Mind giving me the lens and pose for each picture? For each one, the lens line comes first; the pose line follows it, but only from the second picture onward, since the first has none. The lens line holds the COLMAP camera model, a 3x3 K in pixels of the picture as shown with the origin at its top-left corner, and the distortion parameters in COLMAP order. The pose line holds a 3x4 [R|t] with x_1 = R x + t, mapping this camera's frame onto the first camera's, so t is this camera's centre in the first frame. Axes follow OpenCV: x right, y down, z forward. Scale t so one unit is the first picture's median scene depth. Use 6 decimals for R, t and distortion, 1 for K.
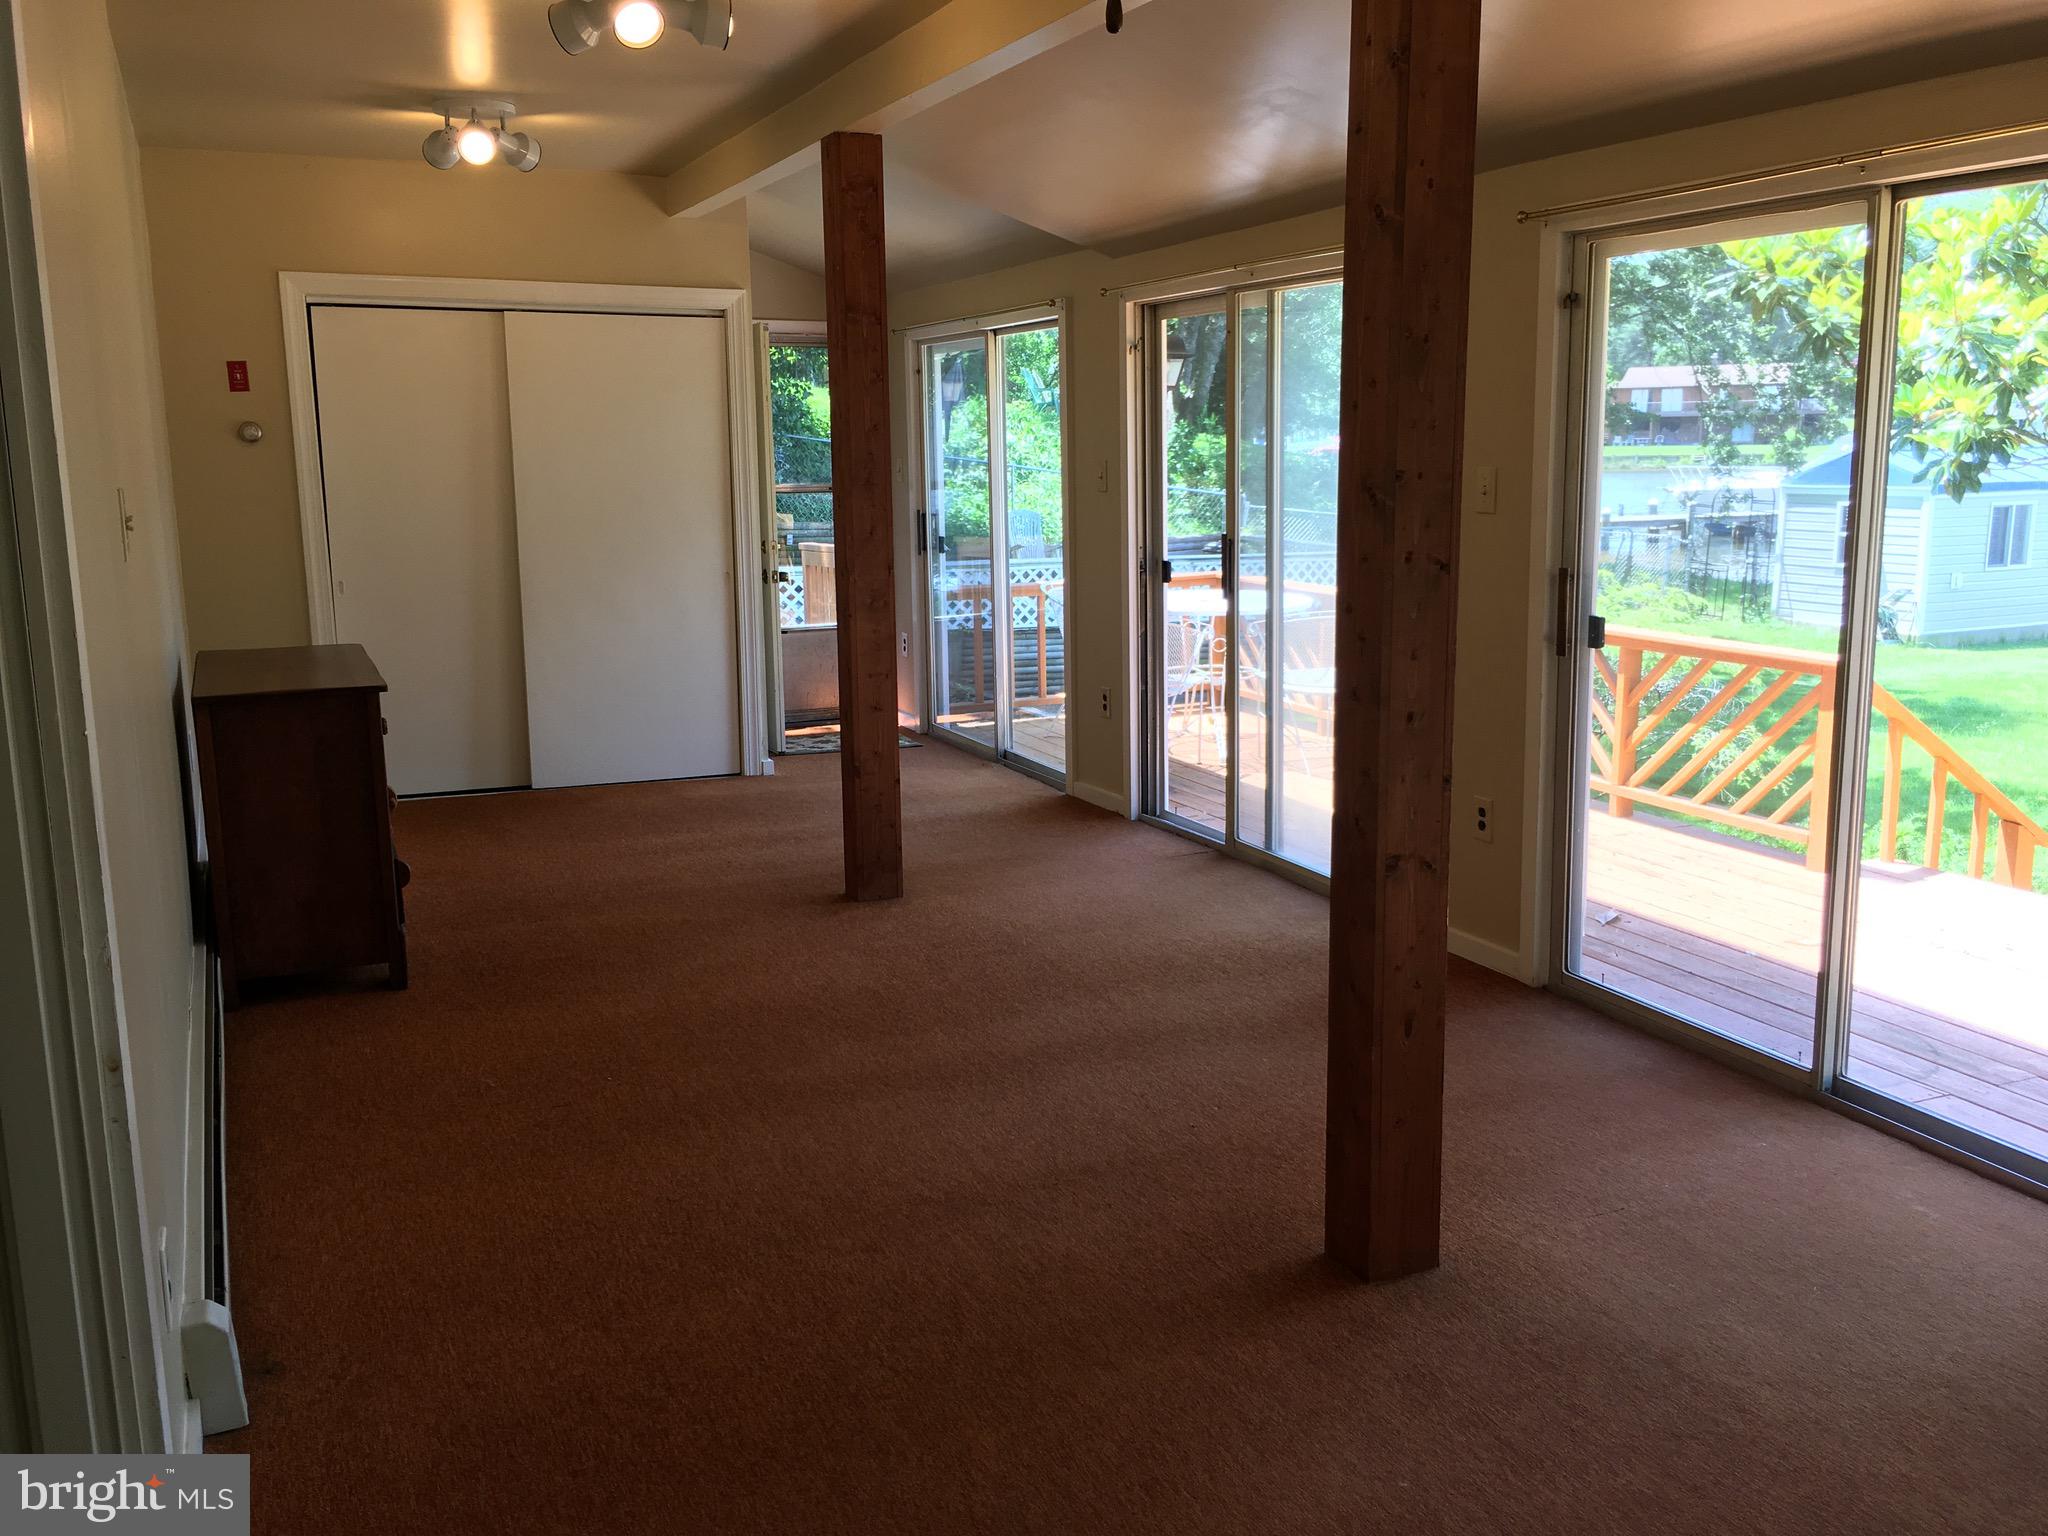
lens RADIAL K [[1727.8, 0, 1009.7], [0, 1727.8, 764.7], [0, 0, 1]] dist [0.071837, -0.111176]
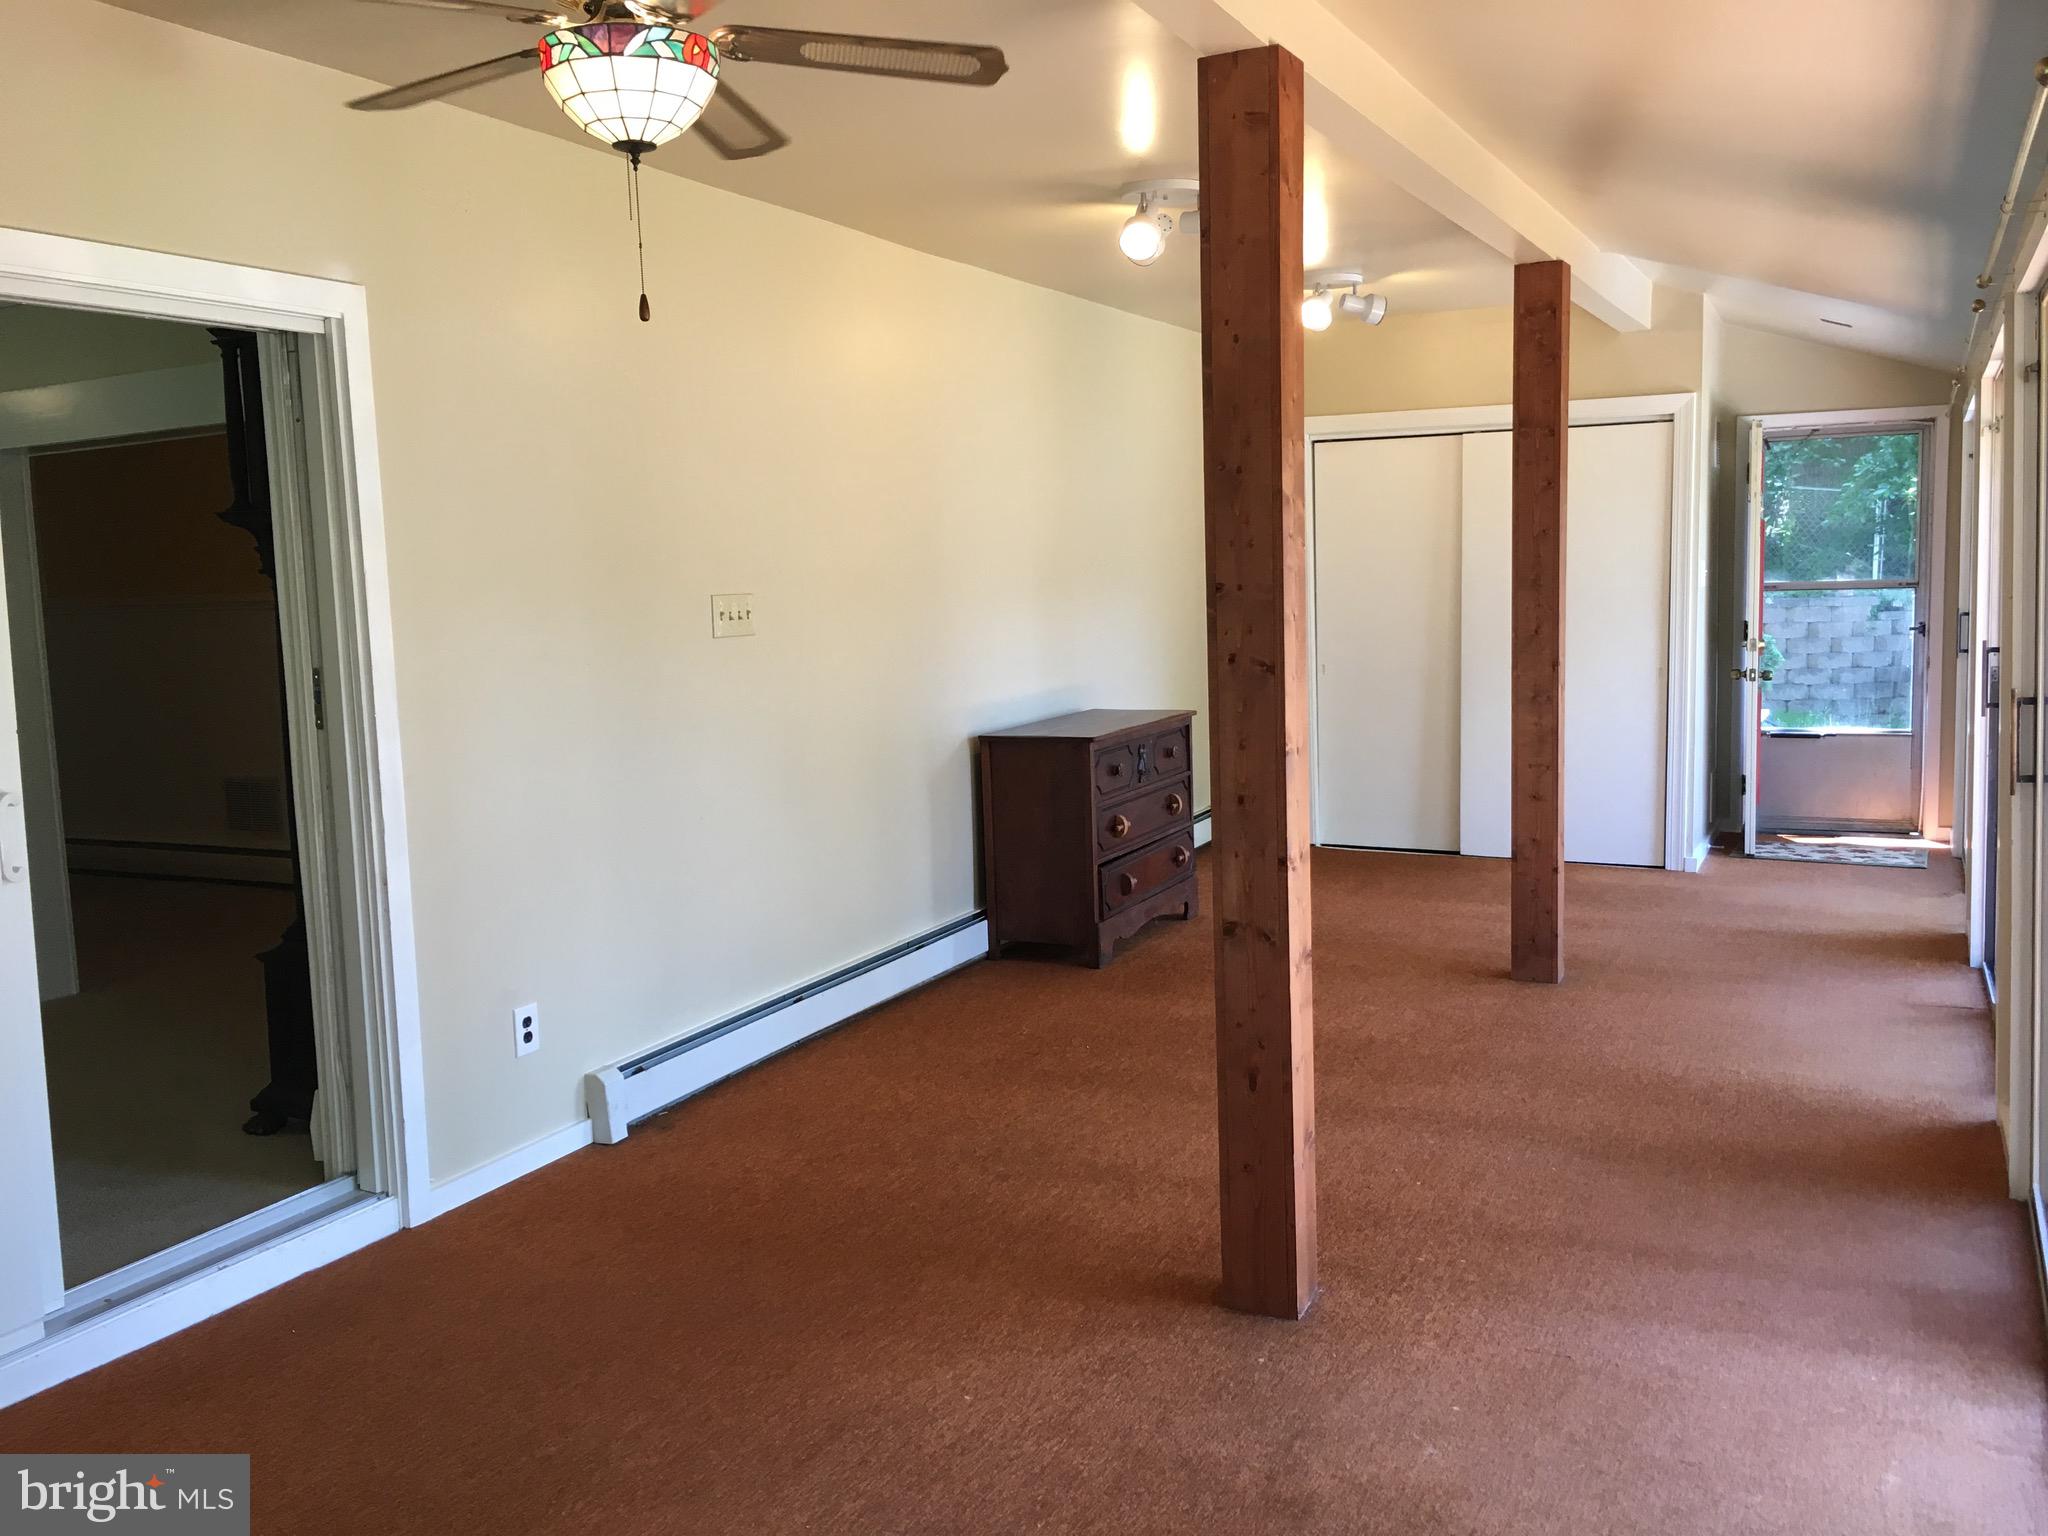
lens RADIAL K [[1718.2, 0, 1022.8], [0, 1718.2, 757.6], [0, 0, 1]] dist [0.058748, -0.113142]
pose [[0.641192, 0.074655, -0.763741, 0.551169], [-0.116347, 0.993208, -0.000593, -0.020846], [0.758509, 0.089240, 0.645523, 0.093504]]
